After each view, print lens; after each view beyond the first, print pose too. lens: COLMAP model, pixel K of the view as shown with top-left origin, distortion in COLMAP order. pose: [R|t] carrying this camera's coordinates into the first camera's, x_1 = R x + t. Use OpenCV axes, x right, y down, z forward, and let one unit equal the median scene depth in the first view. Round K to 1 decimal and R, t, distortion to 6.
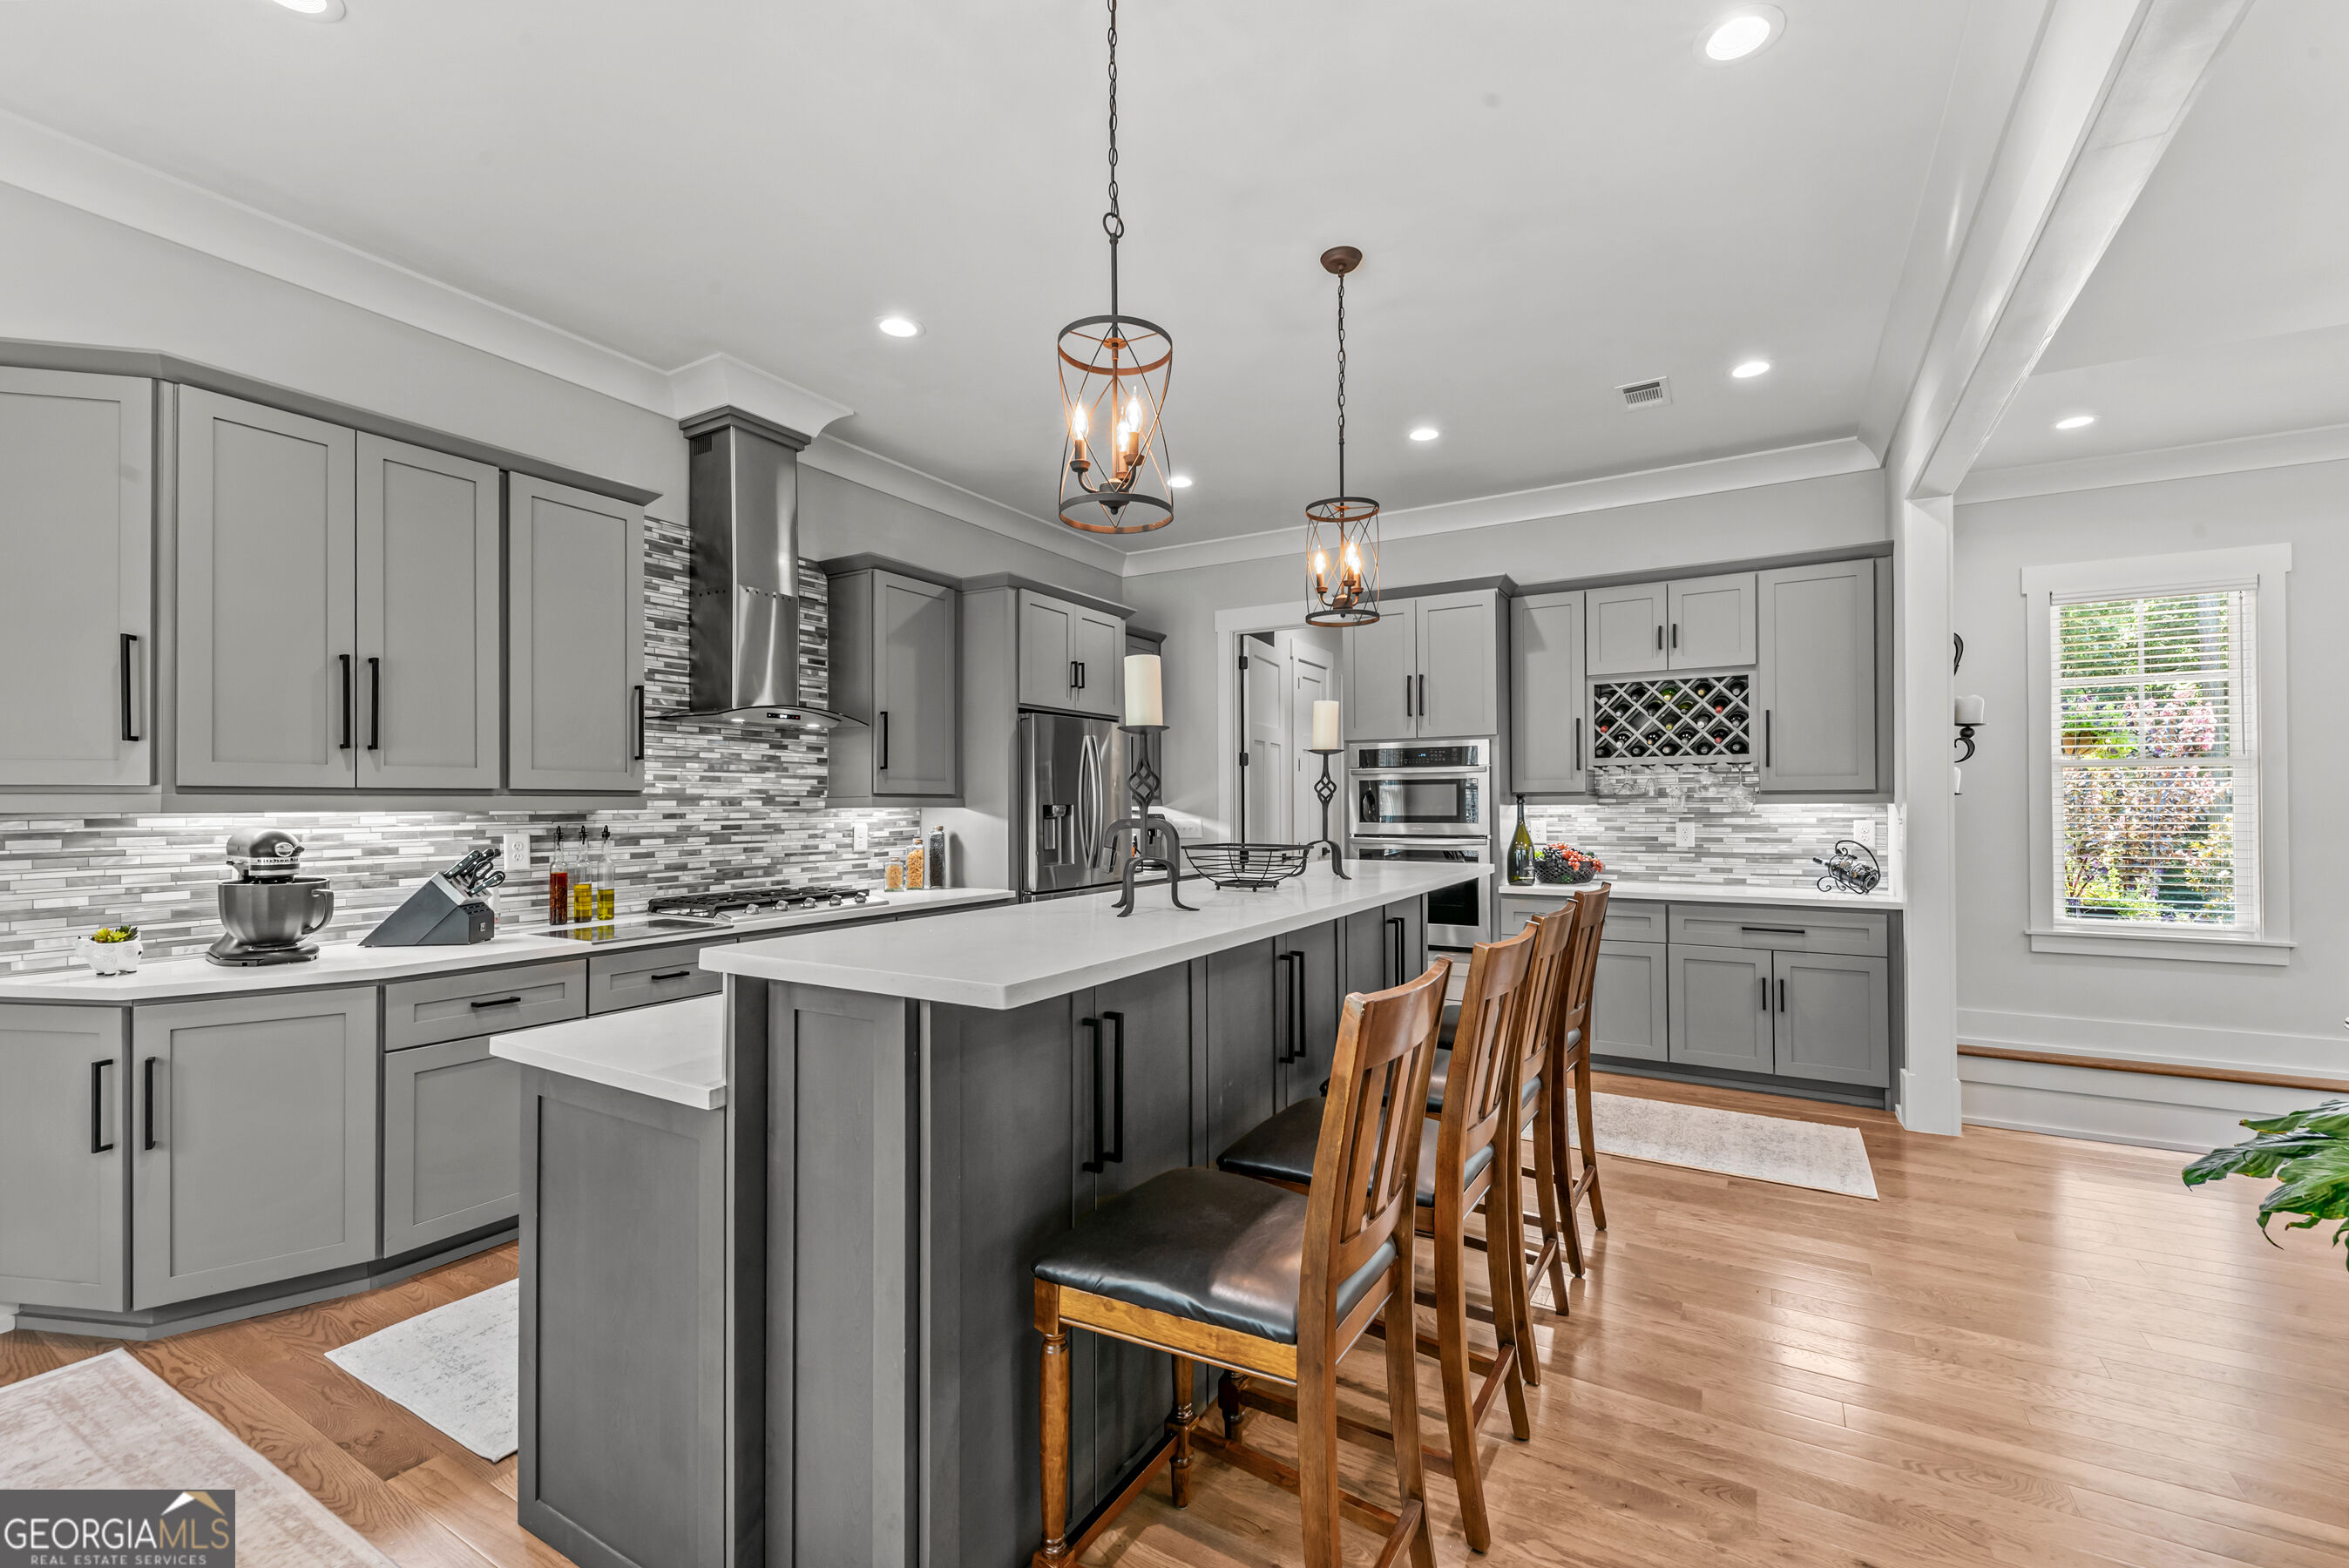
lens RADIAL K [[976.6, 0, 1183.3], [0, 976.6, 804.6], [0, 0, 1]] dist [0.010165, -0.003757]
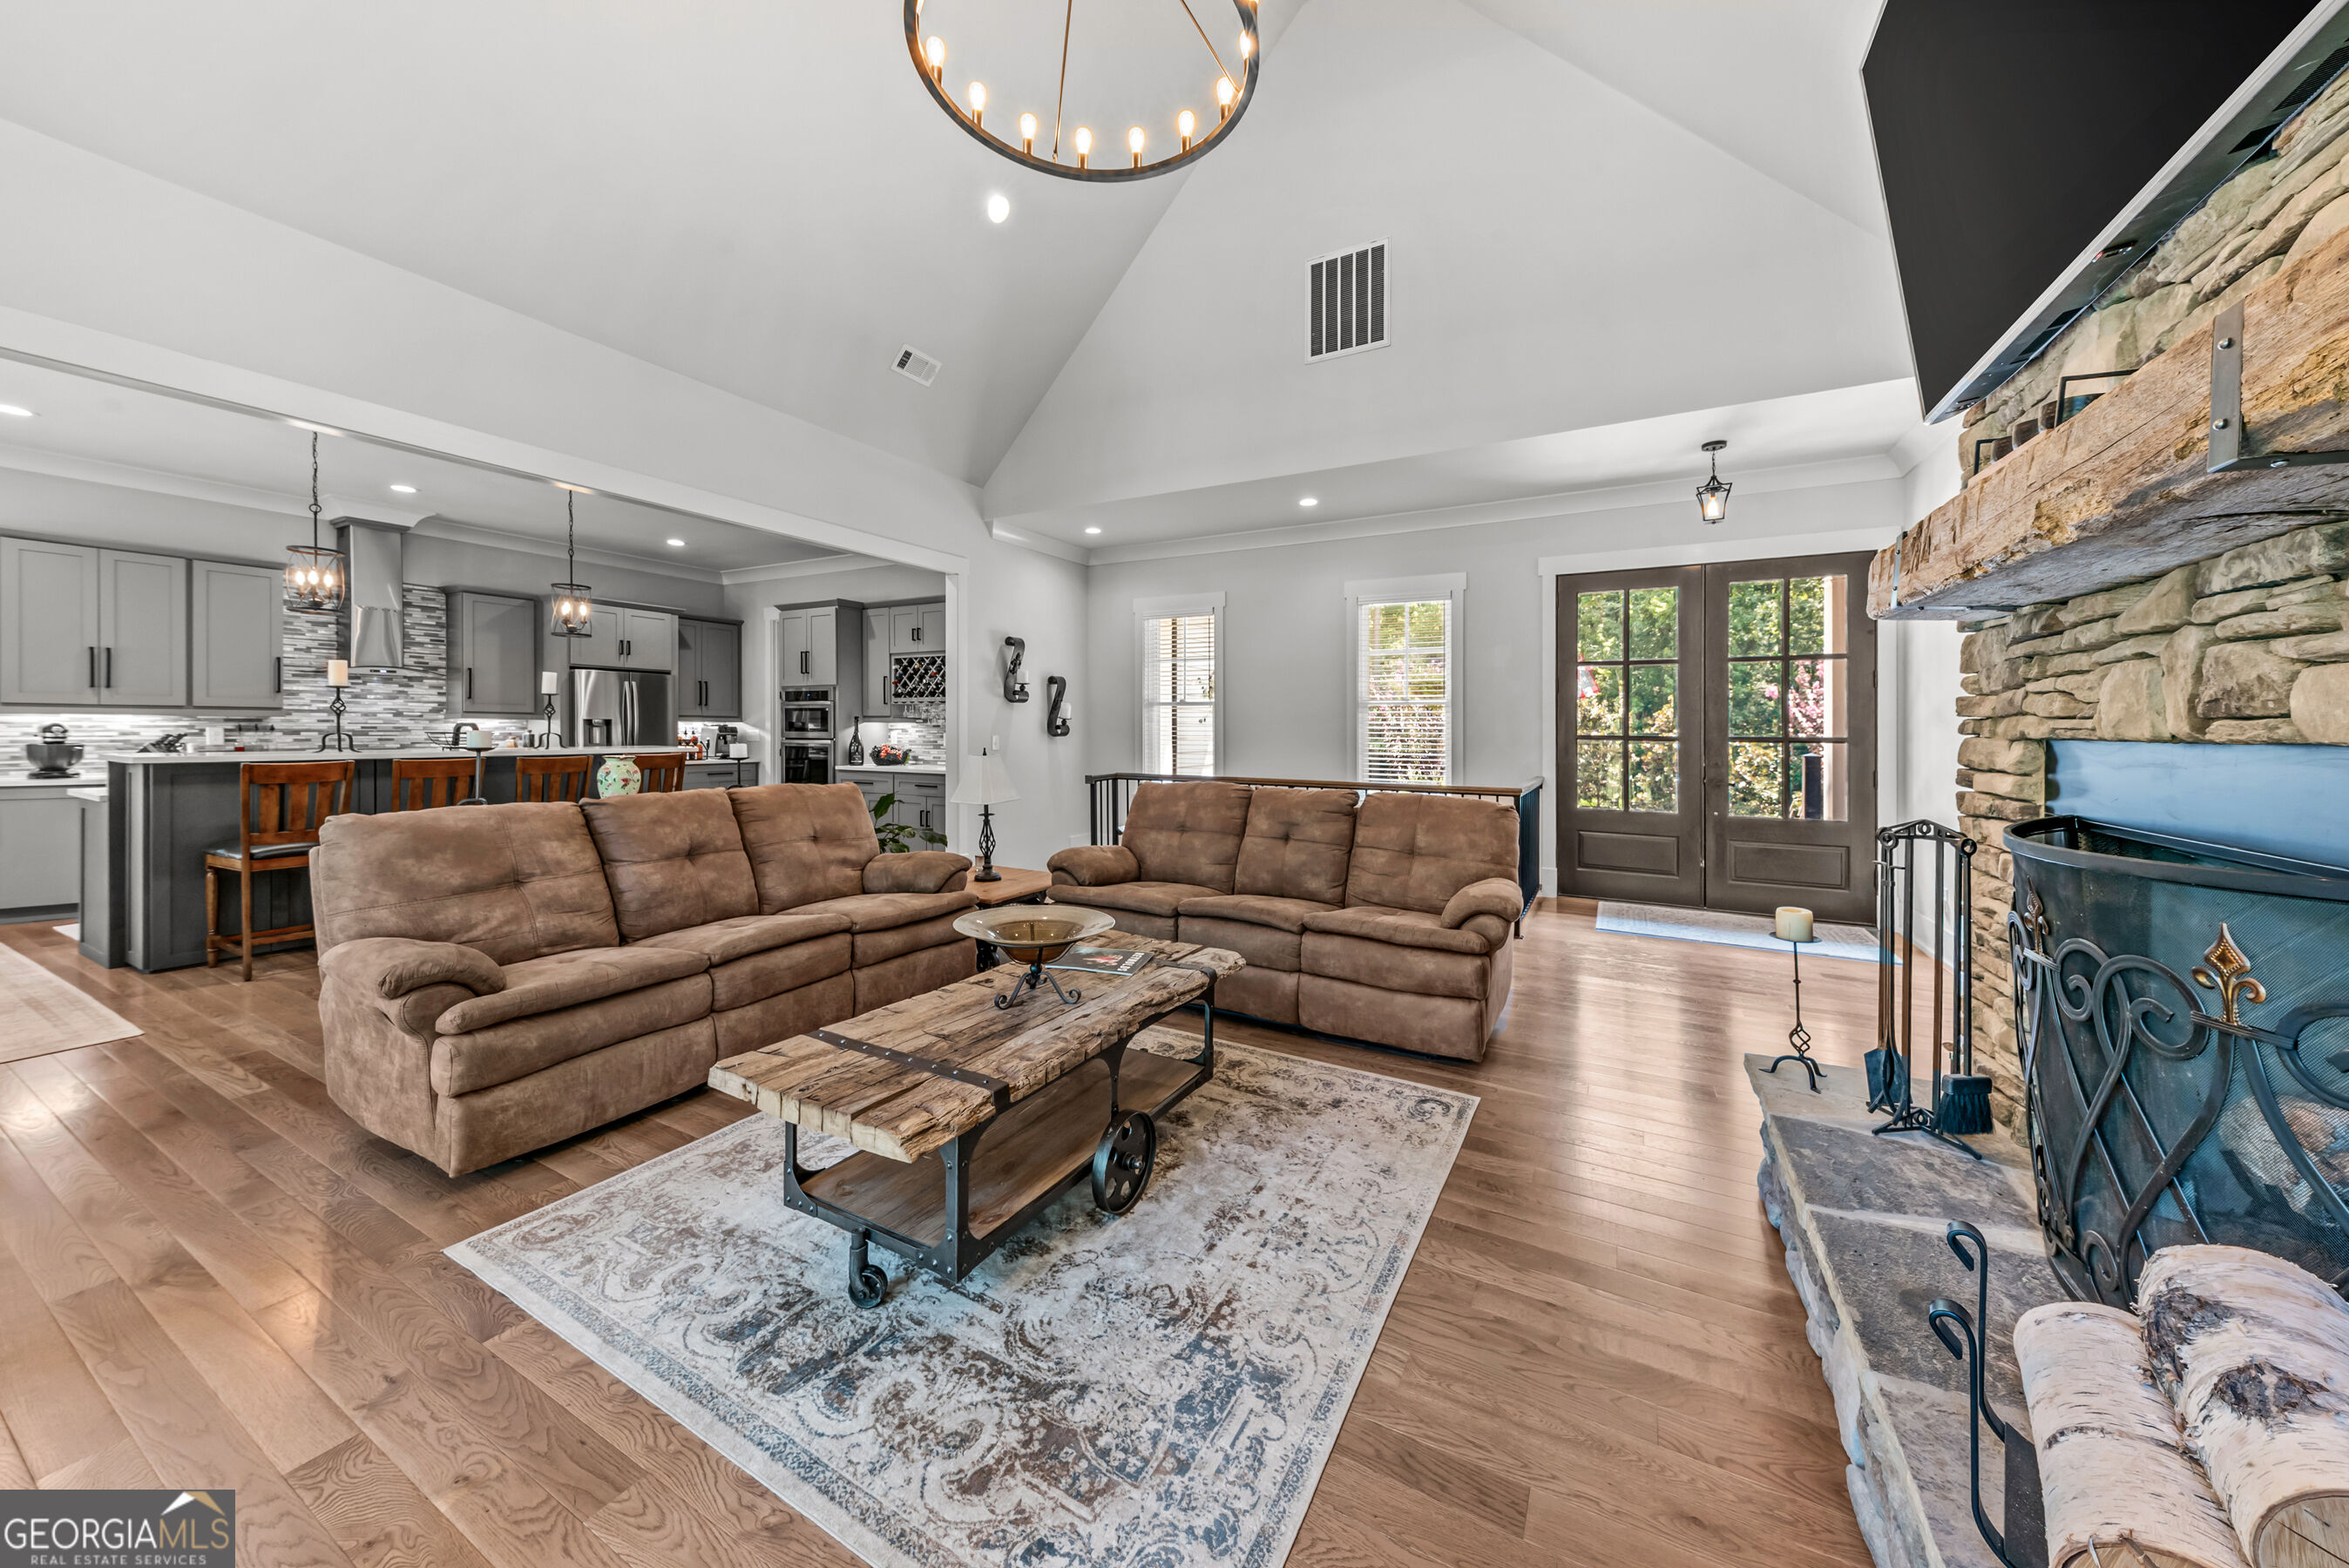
lens RADIAL K [[817.2, 0, 1182.3], [0, 817.2, 736.7], [0, 0, 1]] dist [0.013633, -0.003017]
pose [[0.999508, 0.011429, 0.029200, 0.985097], [-0.011654, 0.999904, 0.007545, 0.008878], [-0.029111, -0.007882, 0.999545, -0.610589]]
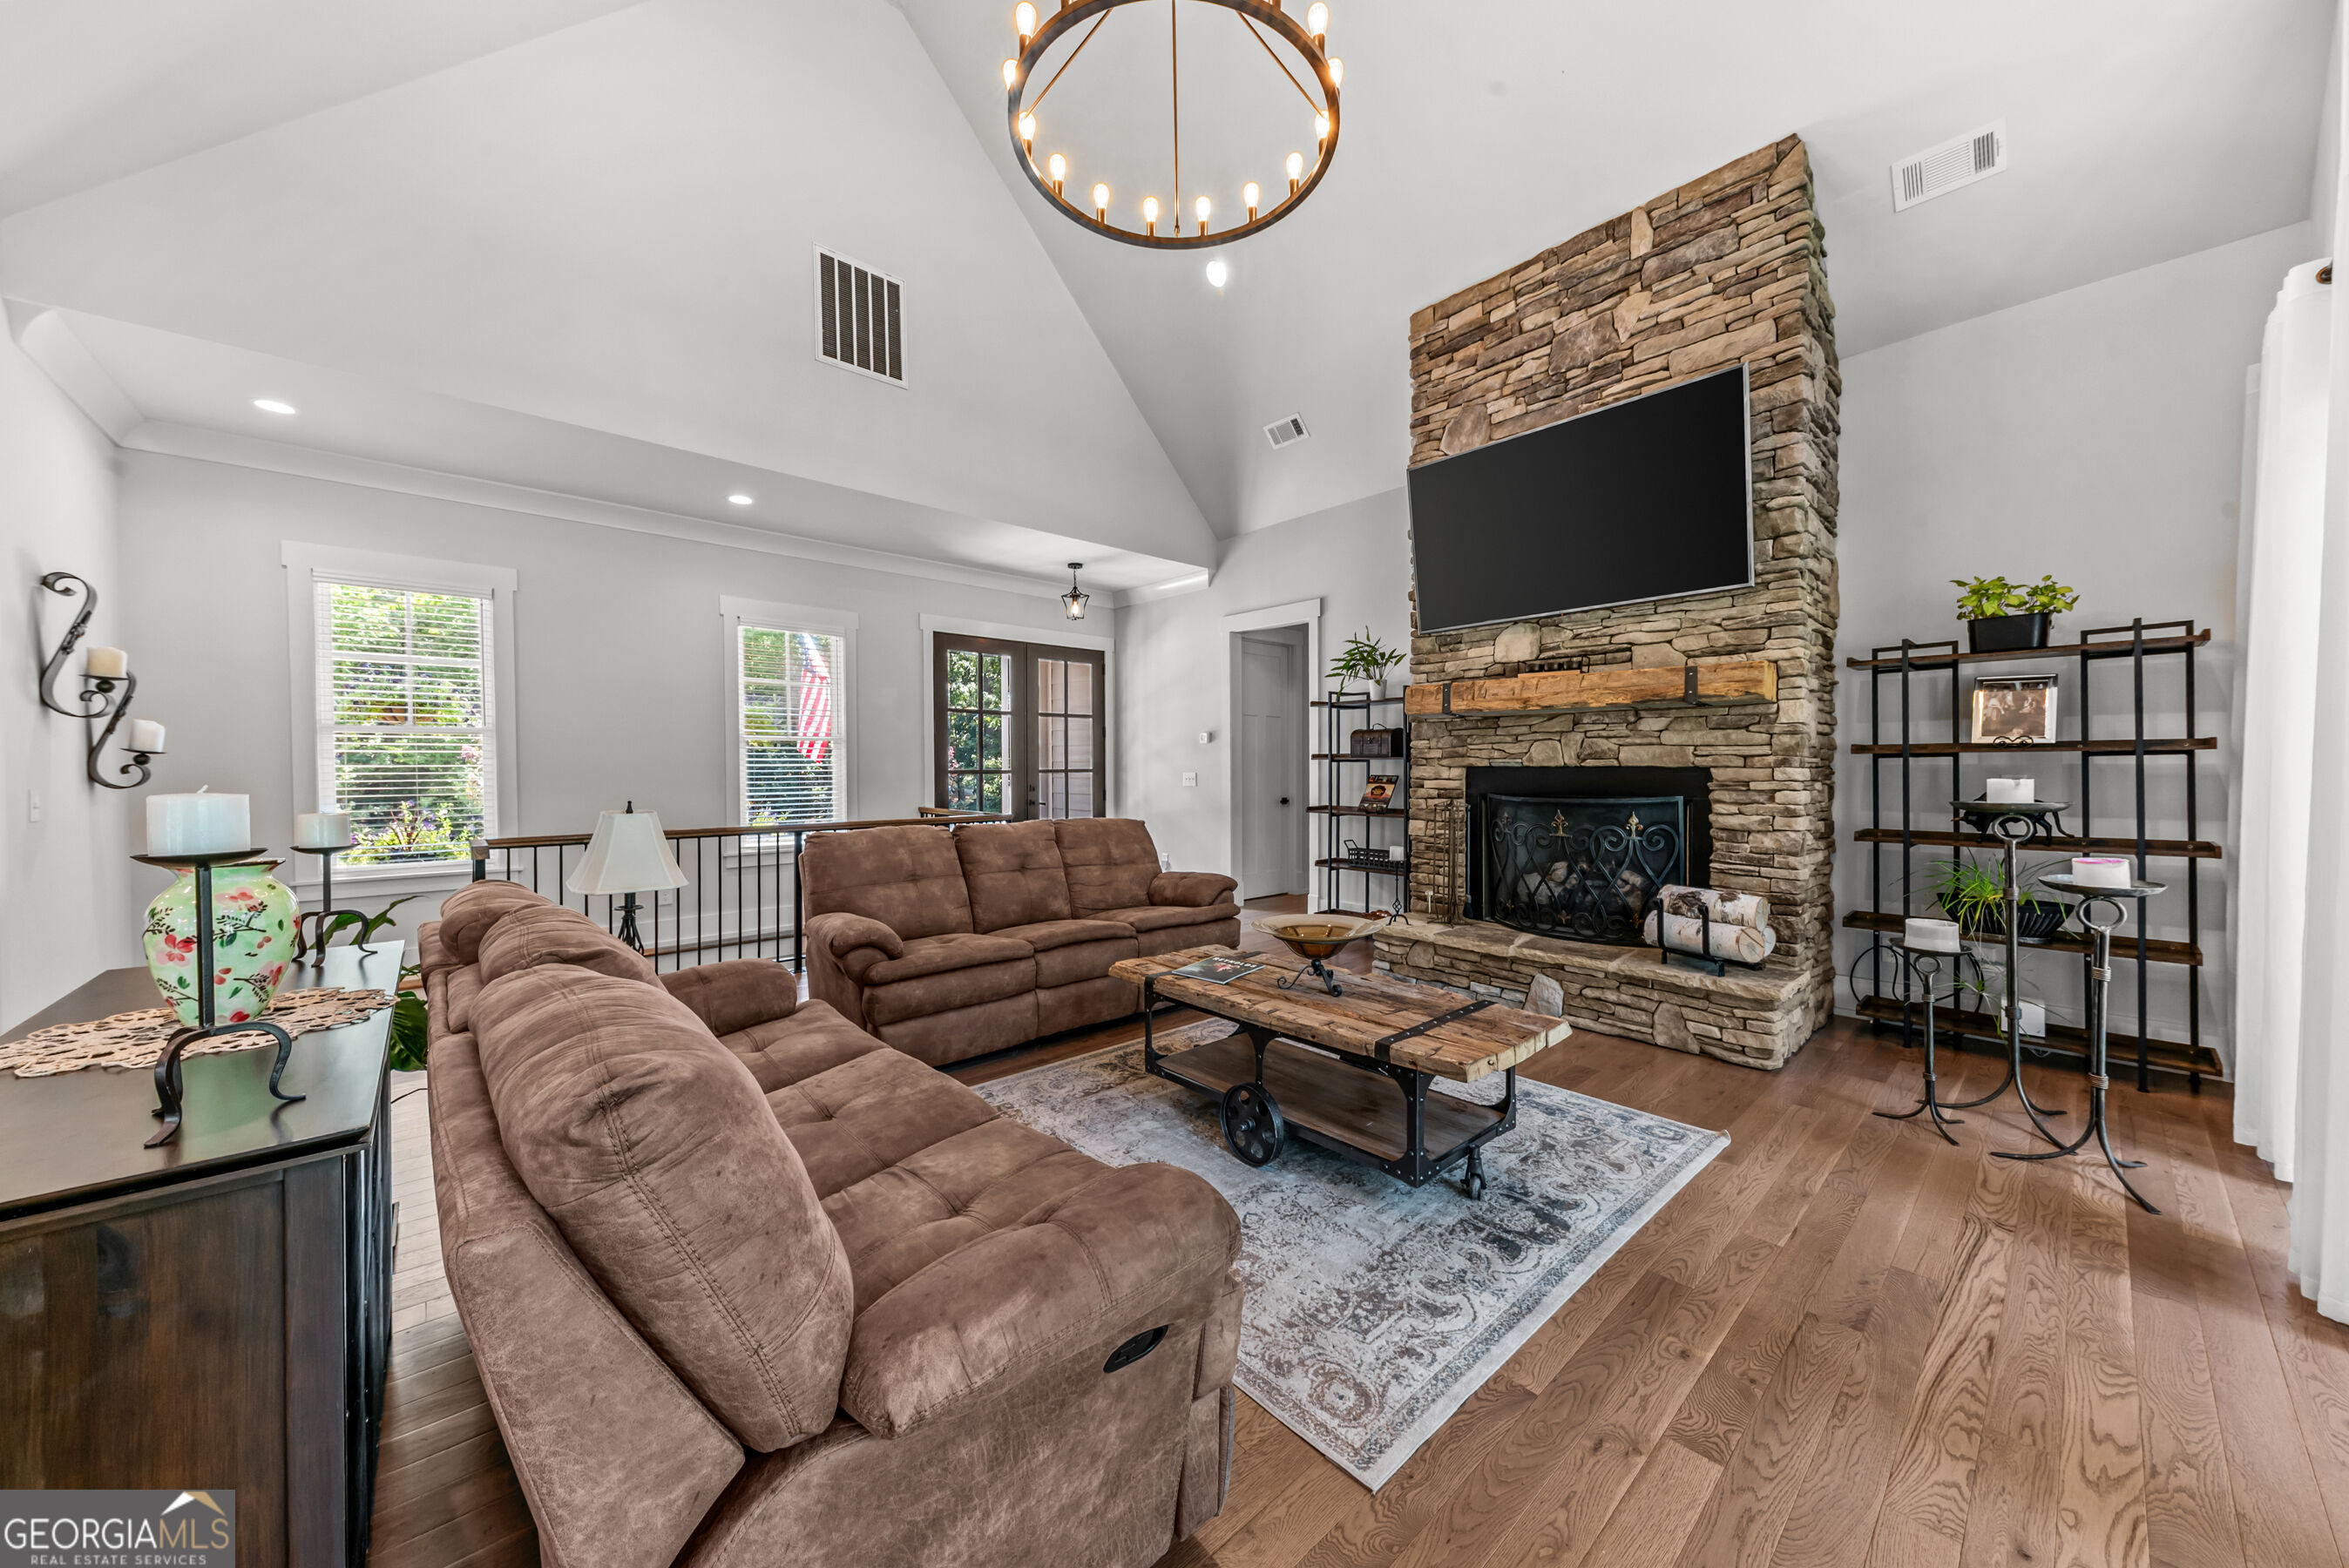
lens RADIAL K [[817.2, 0, 1183.1], [0, 817.2, 778.7], [0, 0, 1]] dist [0.013633, -0.003017]
pose [[0.296393, -0.012441, 0.954985, 0.310983], [0.004011, 0.999923, 0.011782, 0.010436], [-0.955058, 0.000338, 0.296419, -0.200683]]
